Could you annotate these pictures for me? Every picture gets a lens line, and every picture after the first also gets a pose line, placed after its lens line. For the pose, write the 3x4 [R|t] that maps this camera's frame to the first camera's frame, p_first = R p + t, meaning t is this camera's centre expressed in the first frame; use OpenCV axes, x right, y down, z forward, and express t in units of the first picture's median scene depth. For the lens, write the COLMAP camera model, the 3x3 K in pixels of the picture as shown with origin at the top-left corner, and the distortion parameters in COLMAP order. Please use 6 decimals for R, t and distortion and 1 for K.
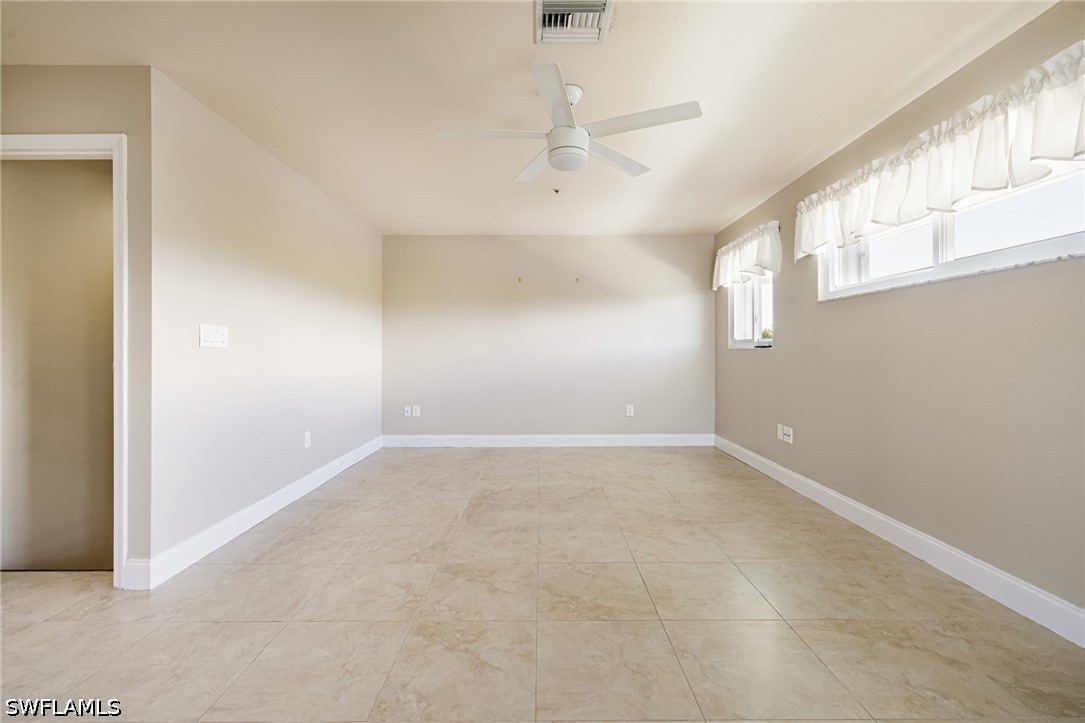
lens RADIAL K [[453.6, 0, 544.5], [0, 453.6, 354.3], [0, 0, 1]] dist [-0.000578, 0.000359]
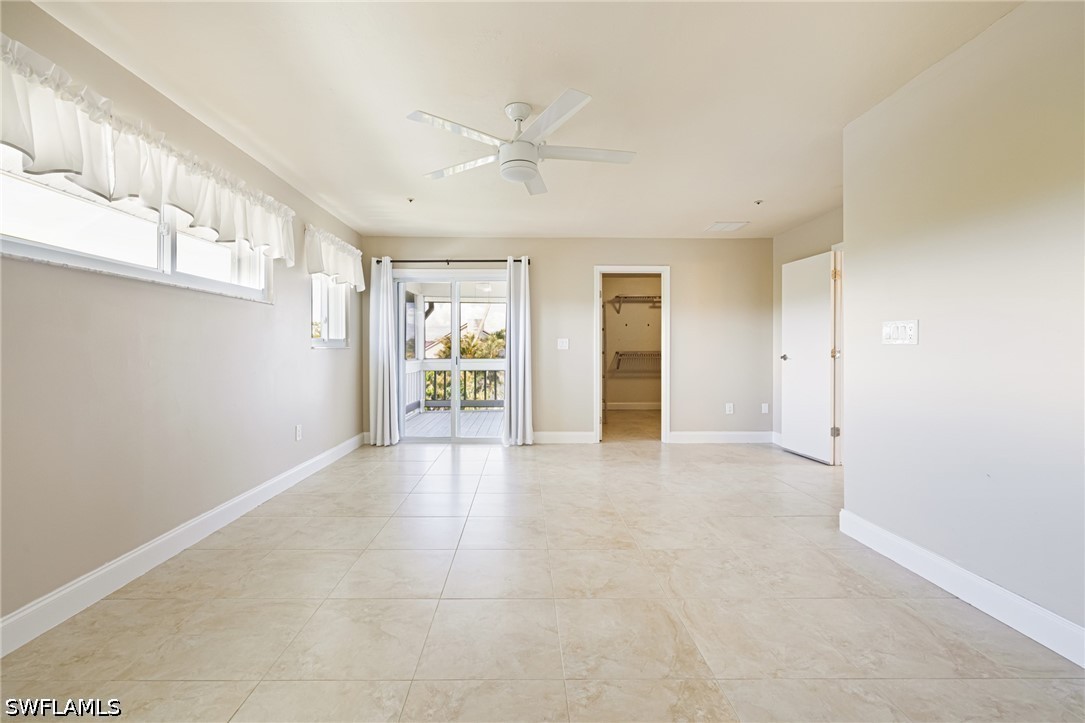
lens RADIAL K [[453.6, 0, 541.6], [0, 453.6, 356.3], [0, 0, 1]] dist [-0.000578, 0.000359]
pose [[-0.999488, 0.005043, -0.031591, 0.029359], [0.004452, 0.999814, 0.018765, -0.012180], [0.031679, 0.018614, -0.999325, 1.917203]]
